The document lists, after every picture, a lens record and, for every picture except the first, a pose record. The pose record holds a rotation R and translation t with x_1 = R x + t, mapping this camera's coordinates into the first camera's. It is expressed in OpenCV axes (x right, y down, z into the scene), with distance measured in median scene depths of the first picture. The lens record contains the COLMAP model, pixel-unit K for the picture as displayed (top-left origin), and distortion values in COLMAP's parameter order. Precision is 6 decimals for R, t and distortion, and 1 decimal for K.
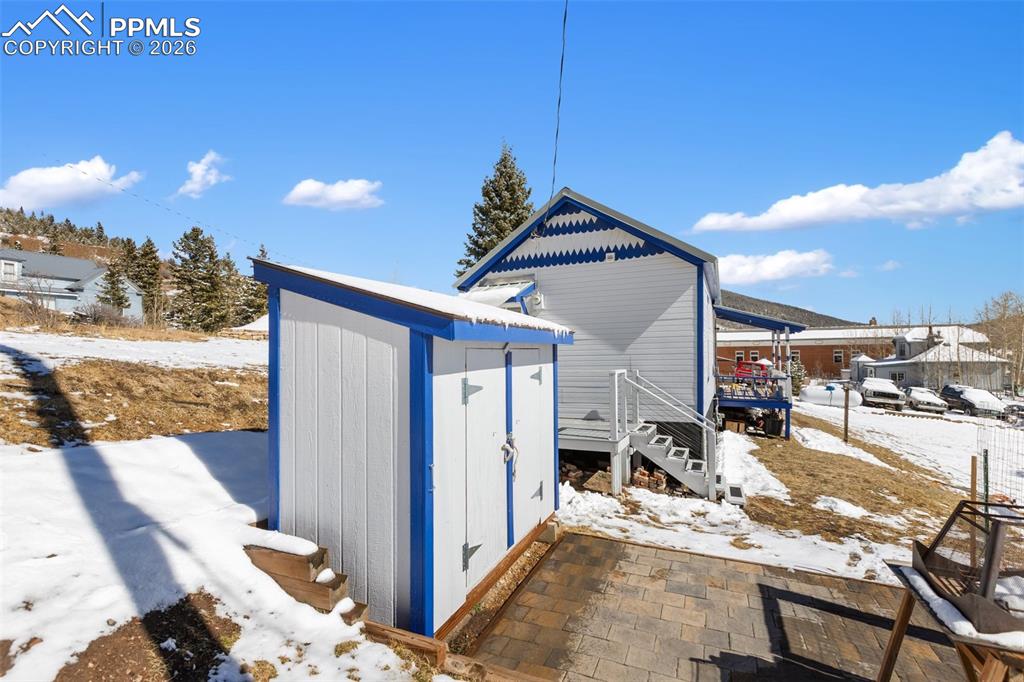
lens RADIAL K [[467.1, 0, 515.1], [0, 467.1, 347.4], [0, 0, 1]] dist [0.002229, -0.000053]
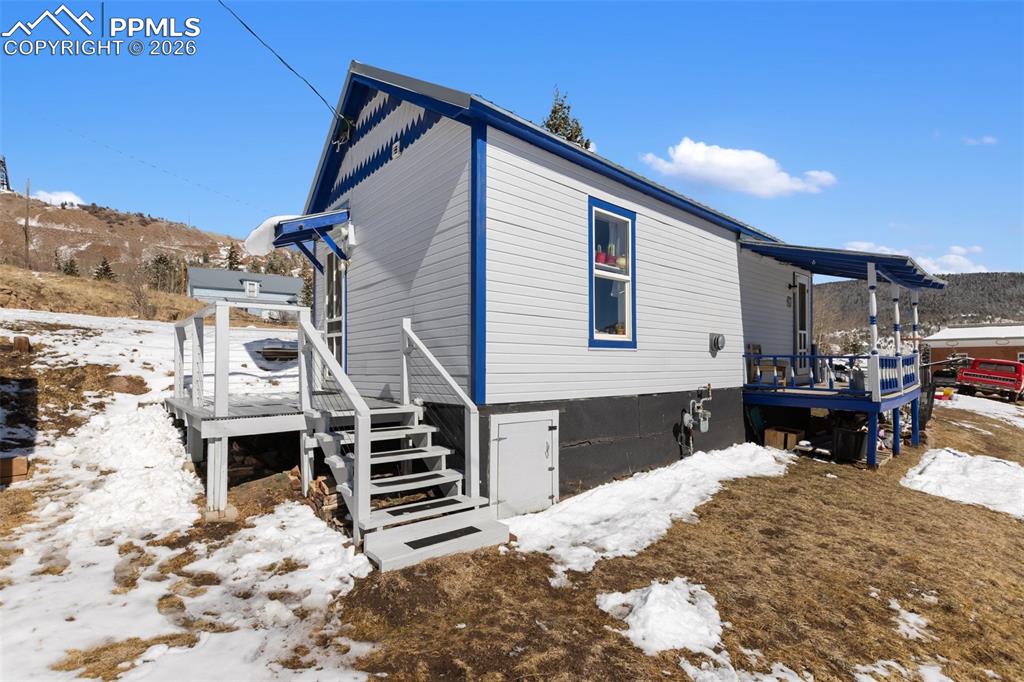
lens RADIAL K [[467.9, 0, 513.7], [0, 467.9, 356.9], [0, 0, 1]] dist [0.003913, 0.000036]
pose [[0.913463, 0.001519, -0.406919, 0.610559], [0.001015, 0.999981, 0.006012, 0.090394], [0.406920, -0.005905, 0.913445, 0.464680]]
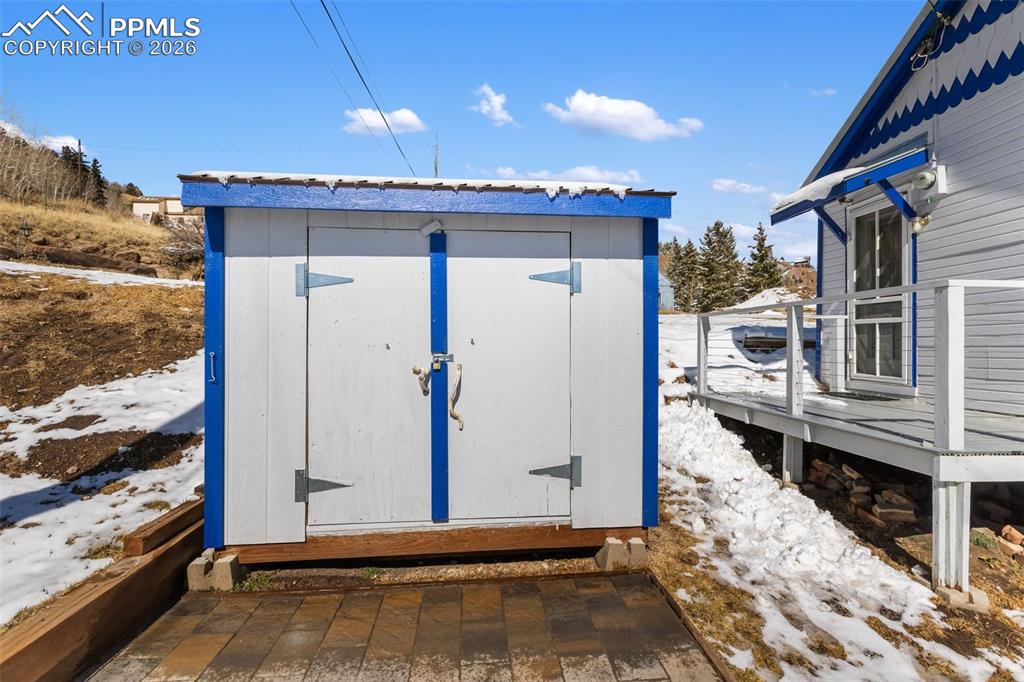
lens RADIAL K [[459.6, 0, 512.0], [0, 459.6, 341.0], [0, 0, 1]] dist [0.001910, -0.001263]
pose [[0.475433, 0.007493, -0.879720, 0.293200], [0.005167, 0.999923, 0.011309, 0.073959], [0.879737, -0.009923, 0.475357, 0.364463]]
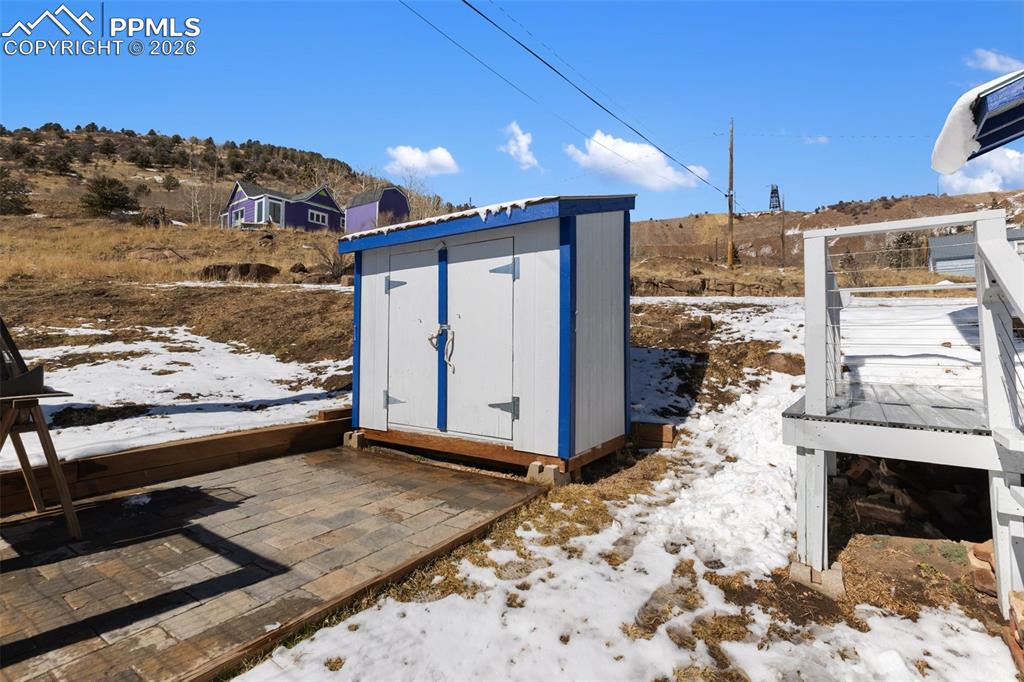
lens RADIAL K [[472.1, 0, 506.9], [0, 472.1, 325.9], [0, 0, 1]] dist [0.000990, 0.000037]
pose [[-0.198664, -0.031991, -0.979545, 0.483184], [0.006467, 0.999403, -0.033951, 0.105463], [0.980046, -0.013079, -0.198339, 0.639708]]
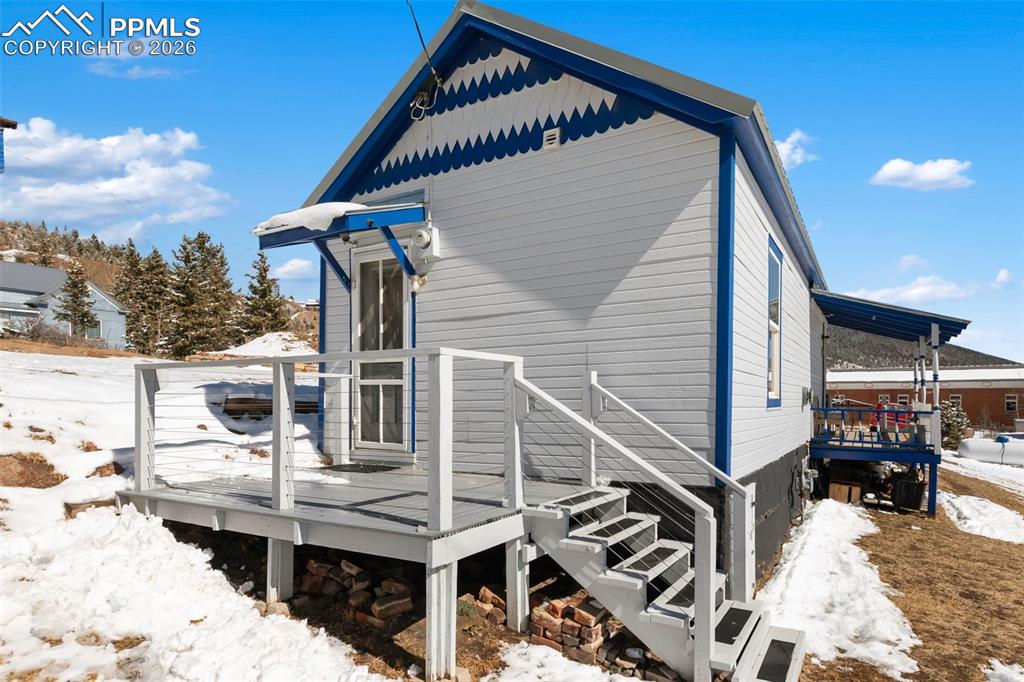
lens RADIAL K [[550.9, 0, 604.8], [0, 550.9, 400.2], [0, 0, 1]] dist [0.005361, -0.000031]
pose [[0.999555, 0.011089, -0.027704, 0.273159], [-0.010644, 0.999813, 0.016148, 0.064288], [0.027878, -0.015846, 0.999486, 0.428274]]
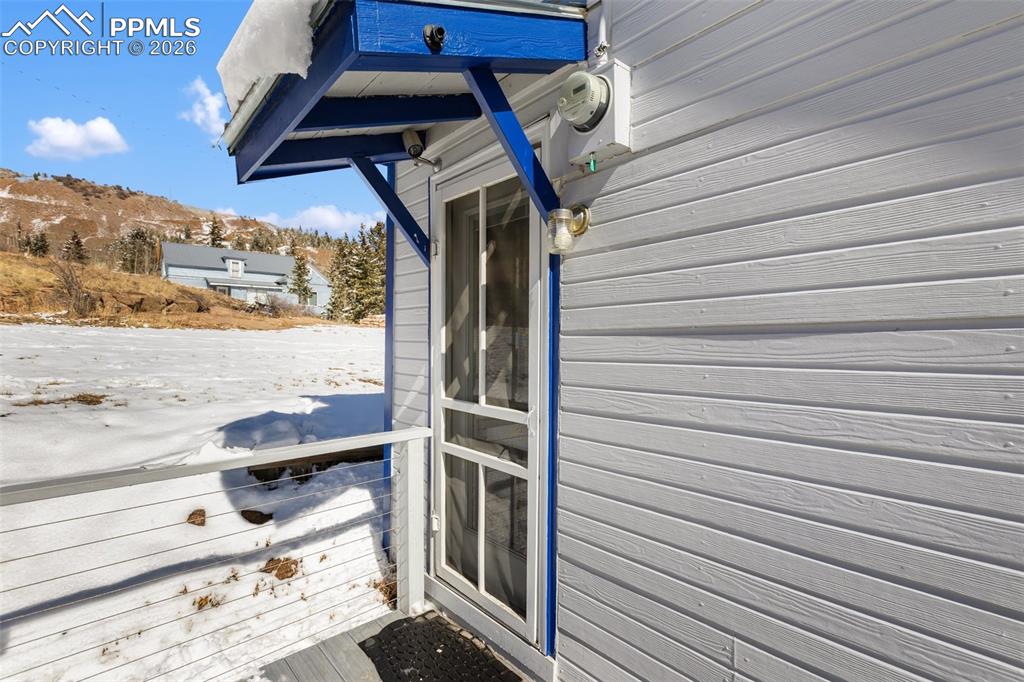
lens RADIAL K [[467.1, 0, 515.1], [0, 467.1, 347.4], [0, 0, 1]] dist [0.002229, -0.000053]
pose [[0.924008, 0.017570, -0.381968, 0.095615], [-0.008022, 0.999615, 0.026574, -0.012798], [0.382288, -0.021491, 0.923793, 0.863906]]
